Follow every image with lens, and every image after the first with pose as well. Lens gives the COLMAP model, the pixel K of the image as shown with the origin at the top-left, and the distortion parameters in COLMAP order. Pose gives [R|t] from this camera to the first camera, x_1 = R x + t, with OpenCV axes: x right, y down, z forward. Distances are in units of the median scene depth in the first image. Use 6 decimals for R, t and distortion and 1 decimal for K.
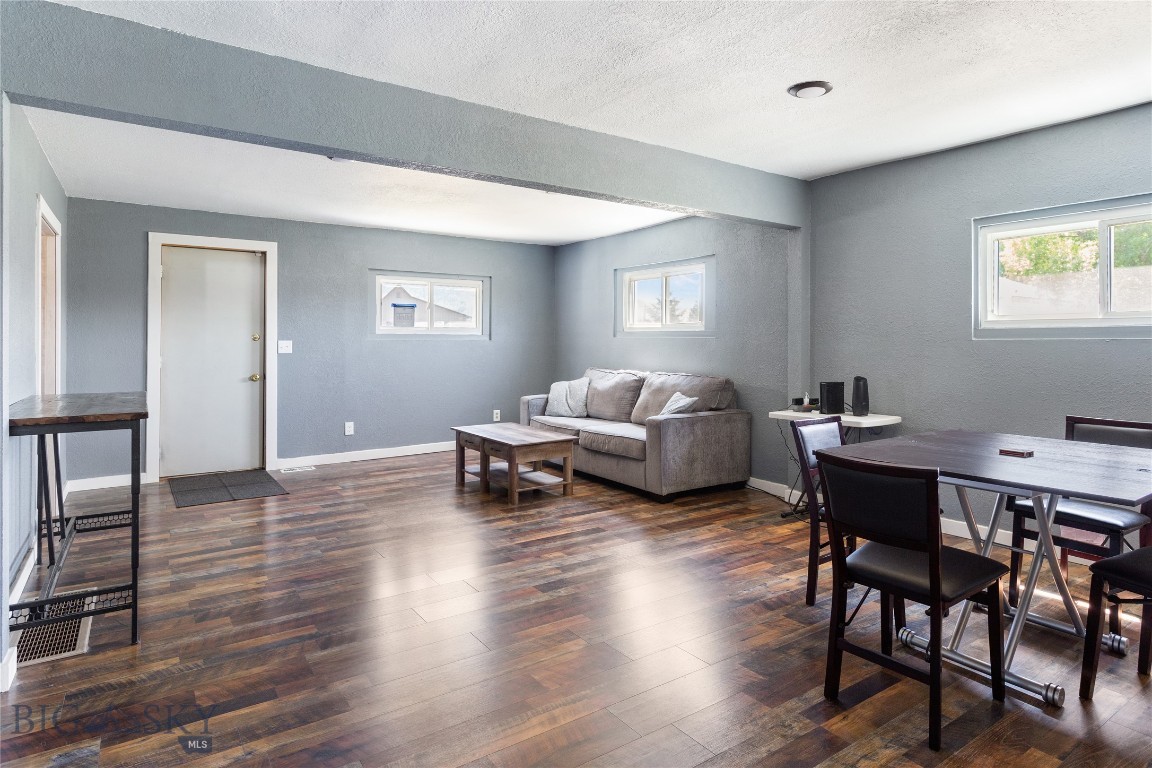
lens RADIAL K [[662.1, 0, 625.2], [0, 662.1, 339.7], [0, 0, 1]] dist [0.000088, 0.000436]
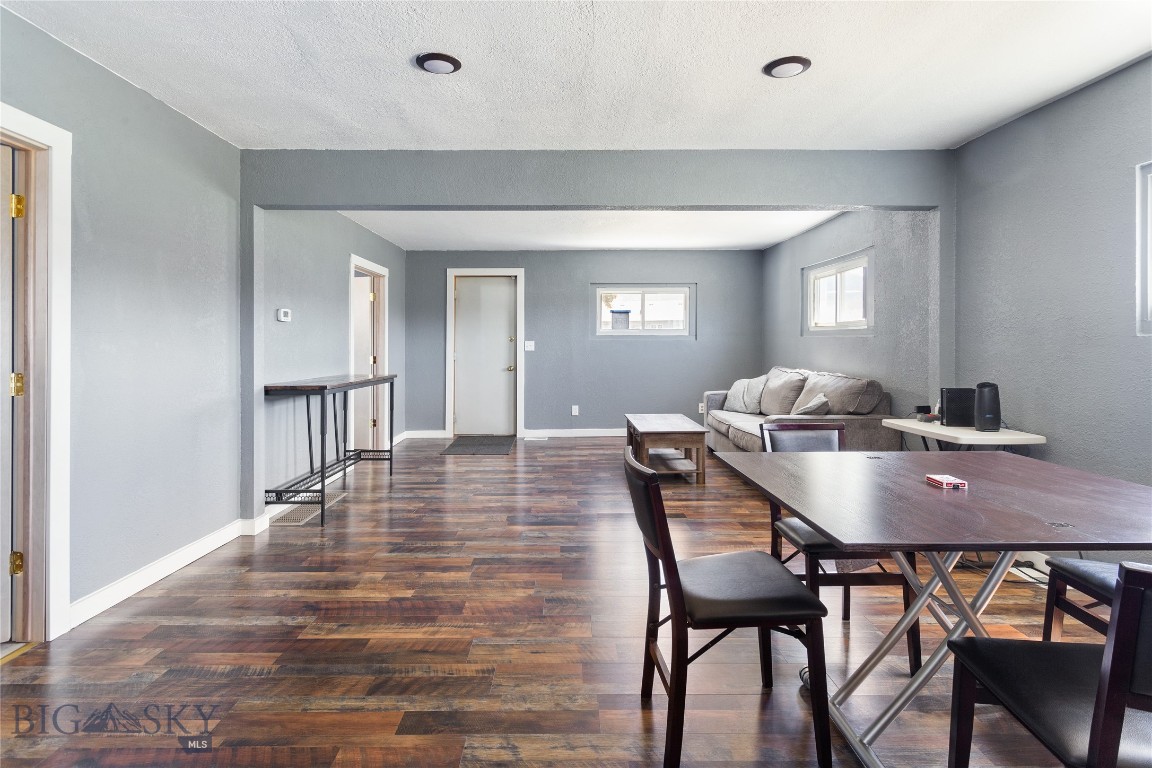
lens RADIAL K [[606.4, 0, 578.7], [0, 606.4, 341.6], [0, 0, 1]] dist [-0.000817, 0.000394]
pose [[0.801378, -0.003616, -0.598147, 0.326977], [0.005695, 0.999983, 0.001585, 0.000702], [0.598131, -0.004677, 0.801385, 0.085447]]
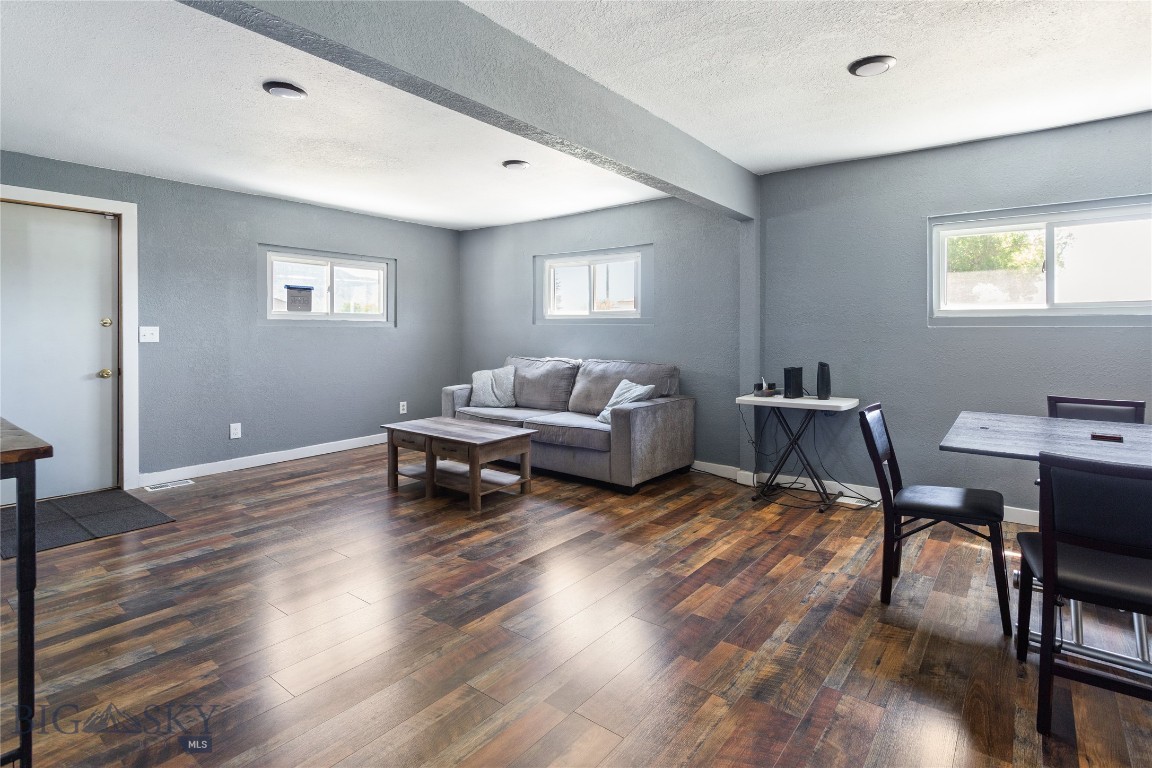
lens RADIAL K [[572.4, 0, 608.8], [0, 572.4, 331.8], [0, 0, 1]] dist [0.003531, 0.001534]
pose [[0.957807, 0.000780, 0.287411, -0.194793], [-0.002496, 0.999981, 0.005604, 0.002630], [-0.287402, -0.006085, 0.957791, 0.184492]]
